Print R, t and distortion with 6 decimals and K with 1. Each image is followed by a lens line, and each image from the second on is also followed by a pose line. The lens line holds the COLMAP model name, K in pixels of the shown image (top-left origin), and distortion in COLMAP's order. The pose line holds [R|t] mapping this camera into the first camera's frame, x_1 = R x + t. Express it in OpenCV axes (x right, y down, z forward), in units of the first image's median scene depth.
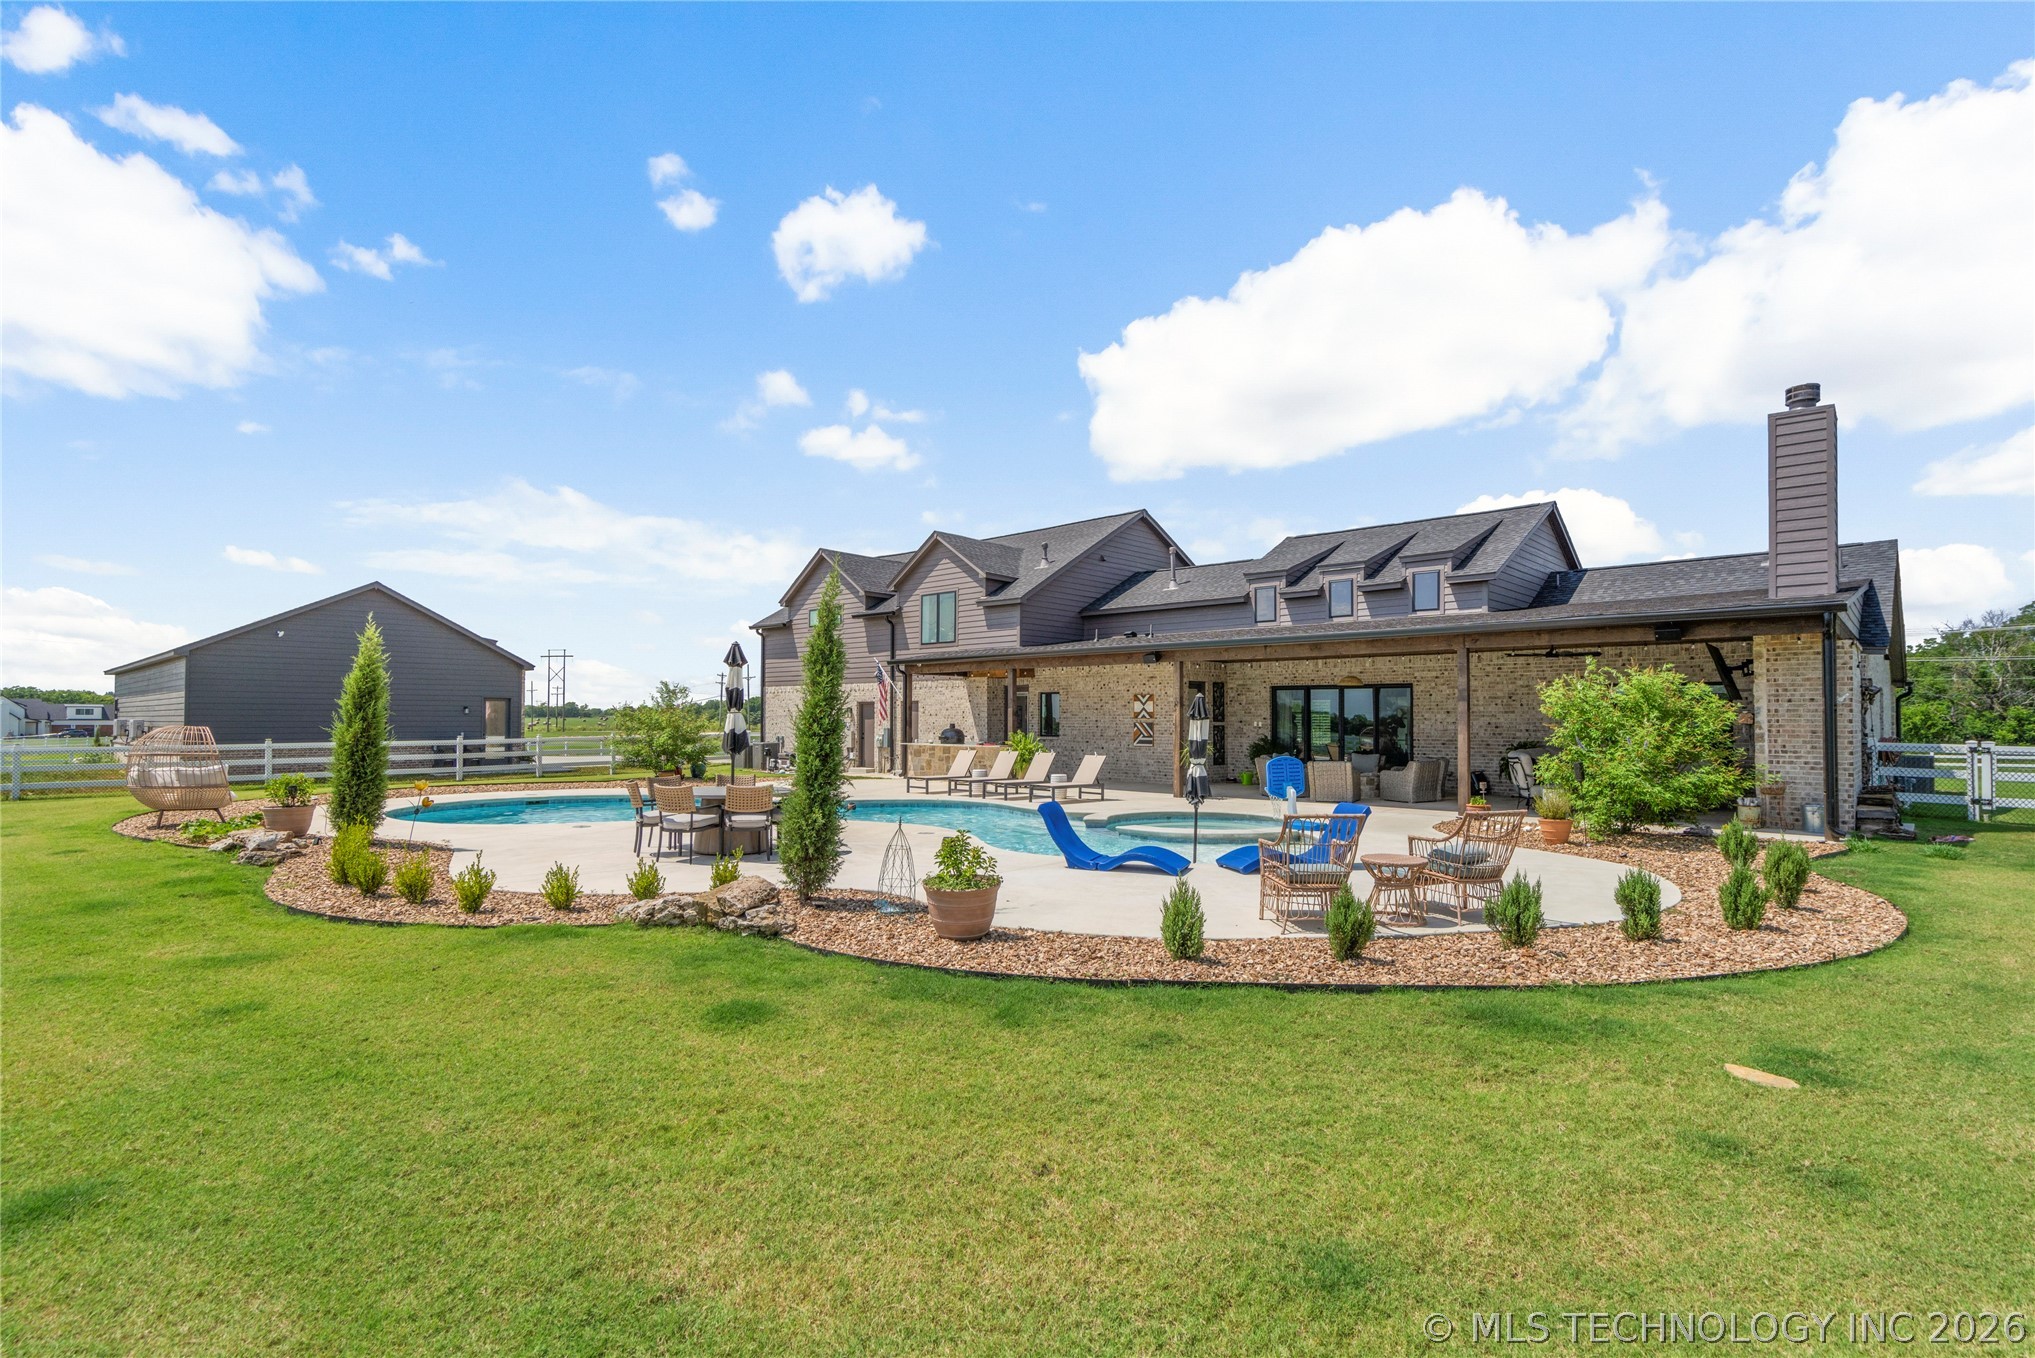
lens RADIAL K [[1001.0, 0, 997.3], [0, 1001.0, 710.6], [0, 0, 1]] dist [0.005989, 0.000479]
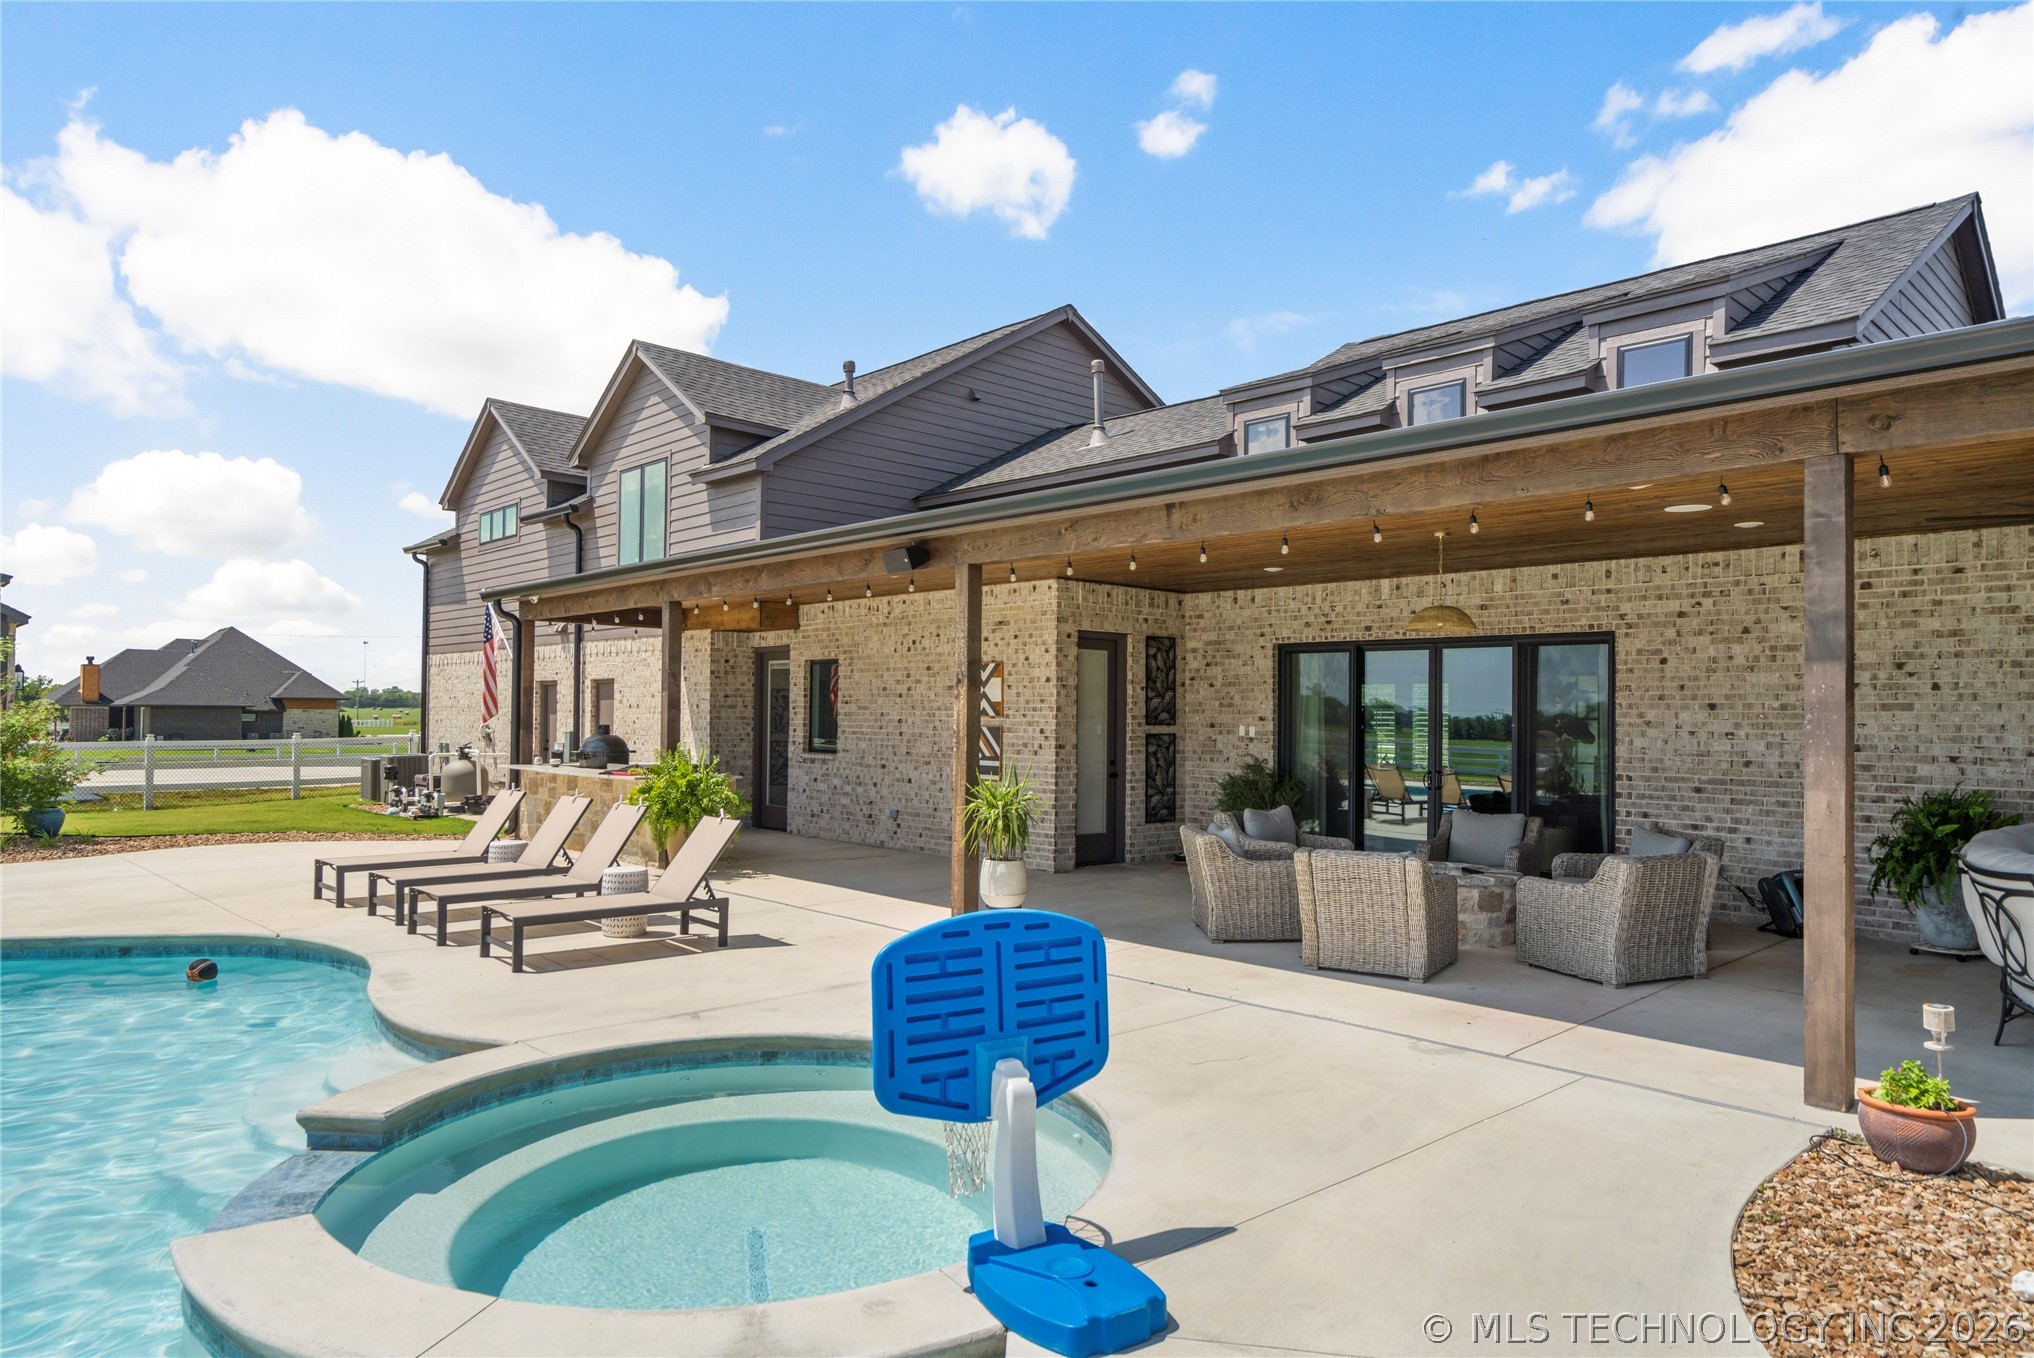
lens RADIAL K [[1245.3, 0, 995.6], [0, 1245.3, 714.0], [0, 0, 1]] dist [0.004659, 0.000827]
pose [[0.998076, 0.006835, -0.061619, 0.184266], [-0.006361, 0.999949, 0.007894, 0.002178], [0.061670, -0.007487, 0.998069, 0.451952]]
